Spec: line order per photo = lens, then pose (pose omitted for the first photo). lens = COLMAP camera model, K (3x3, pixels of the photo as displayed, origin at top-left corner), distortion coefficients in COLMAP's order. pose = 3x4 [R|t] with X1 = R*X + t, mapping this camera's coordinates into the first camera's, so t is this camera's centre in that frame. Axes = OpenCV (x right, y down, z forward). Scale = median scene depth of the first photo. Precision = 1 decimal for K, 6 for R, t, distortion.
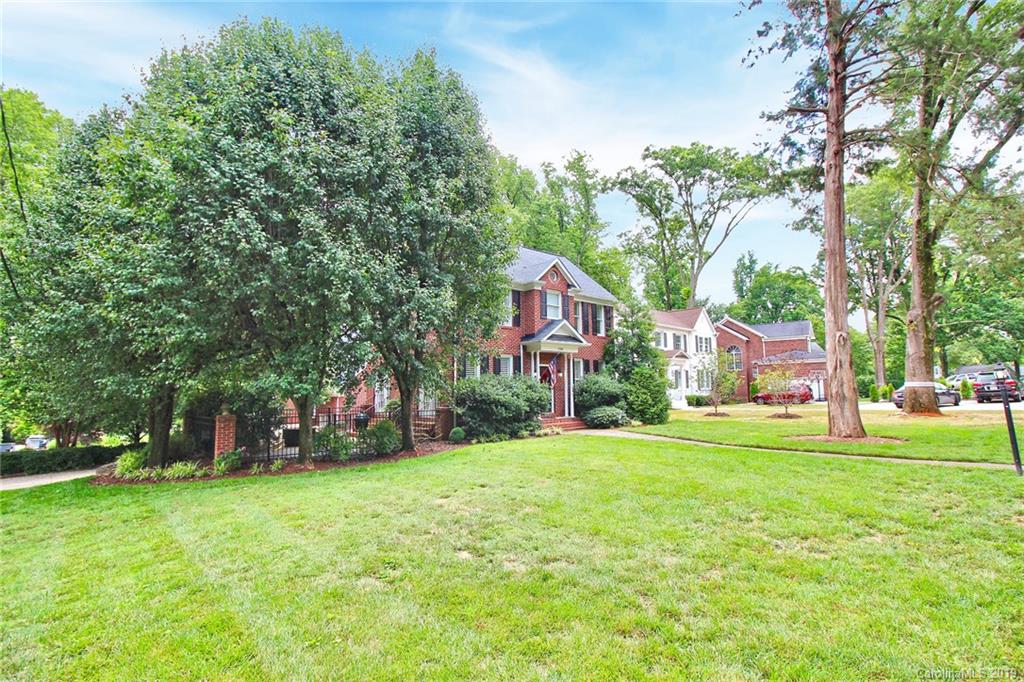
lens RADIAL K [[478.4, 0, 513.2], [0, 478.4, 340.9], [0, 0, 1]] dist [-0.002868, -0.008705]
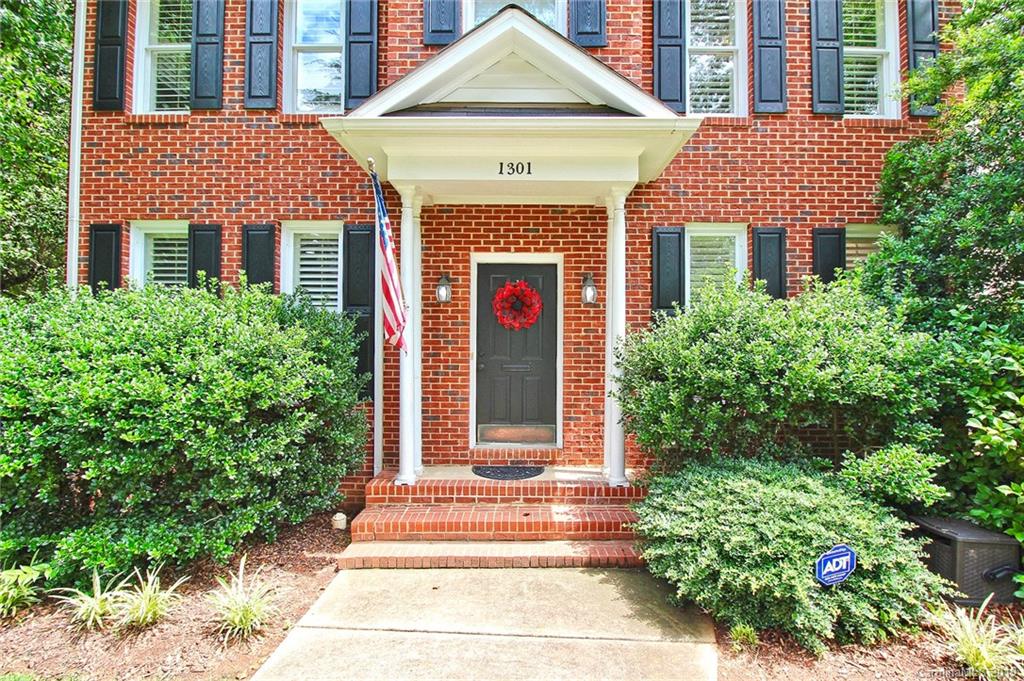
lens RADIAL K [[478.4, 0, 516.4], [0, 478.4, 337.3], [0, 0, 1]] dist [-0.002868, -0.008705]
pose [[0.747588, 0.010703, -0.664077, 0.236122], [0.053245, 0.995686, 0.075987, 0.073957], [0.662025, -0.092166, 0.743793, 0.816106]]
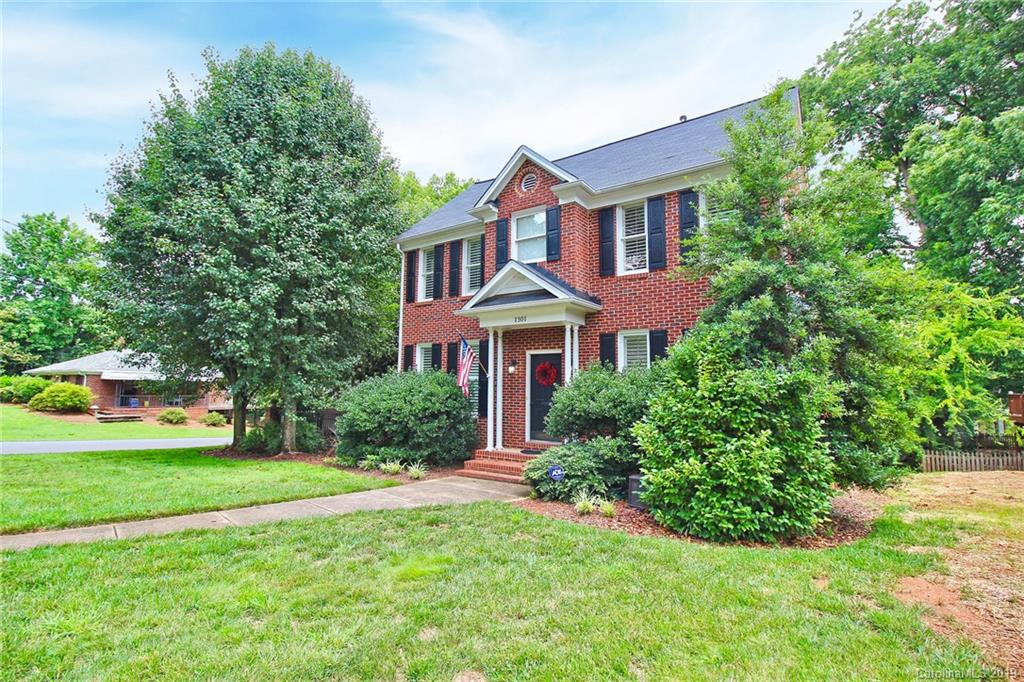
lens RADIAL K [[478.4, 0, 525.6], [0, 478.4, 337.9], [0, 0, 1]] dist [-0.002868, -0.008705]
pose [[0.236512, -0.084214, -0.967972, 0.581920], [0.088550, 0.993959, -0.064839, 0.068978], [0.967585, -0.070379, 0.242541, 0.860240]]
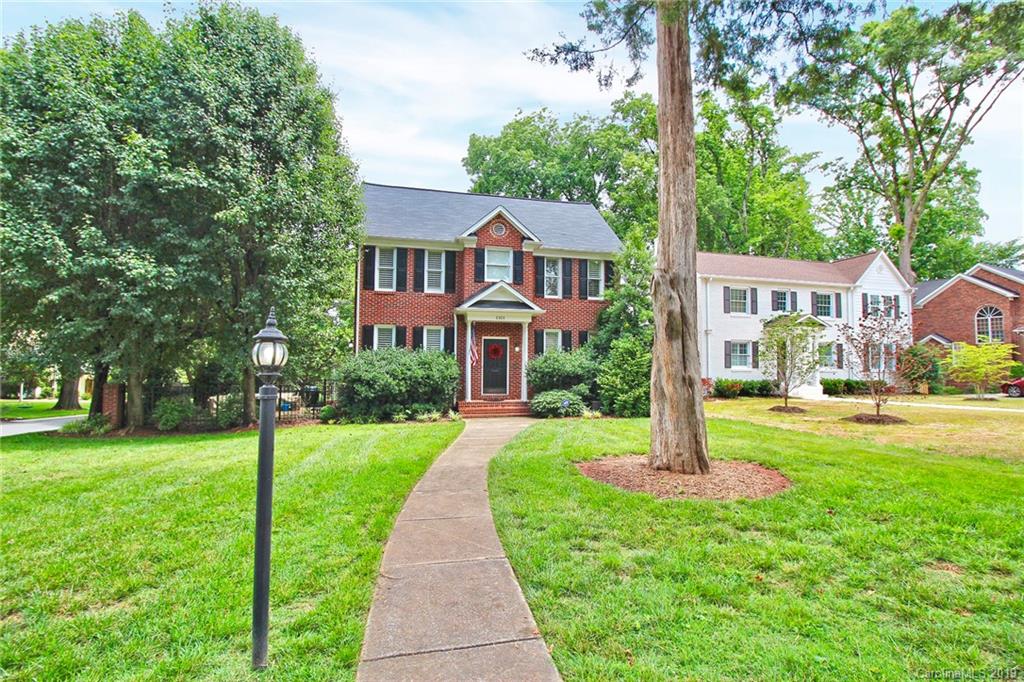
lens RADIAL K [[478.4, 0, 515.5], [0, 478.4, 342.4], [0, 0, 1]] dist [-0.002868, -0.008705]
pose [[0.880059, -0.001332, -0.474862, 0.499642], [0.029533, 0.998214, 0.051933, 0.016722], [0.473945, -0.059728, 0.878527, 0.282781]]
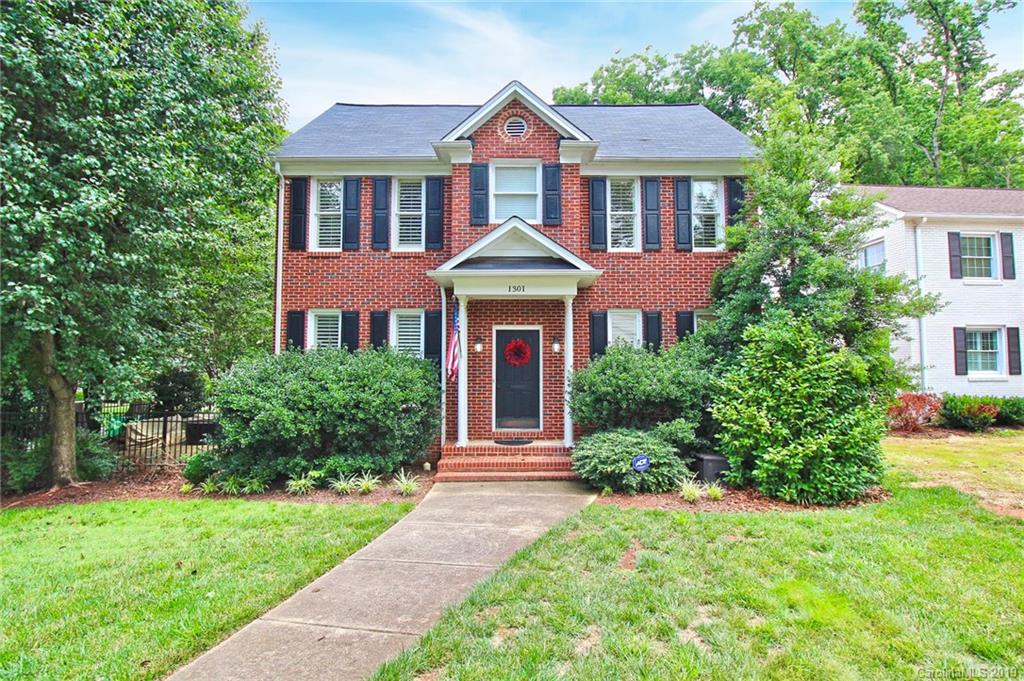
lens RADIAL K [[478.4, 0, 518.2], [0, 478.4, 338.6], [0, 0, 1]] dist [-0.002868, -0.008705]
pose [[0.747448, -0.020478, -0.664004, 0.379127], [0.058962, 0.997625, 0.035605, 0.045544], [0.661698, -0.065764, 0.746880, 0.658193]]
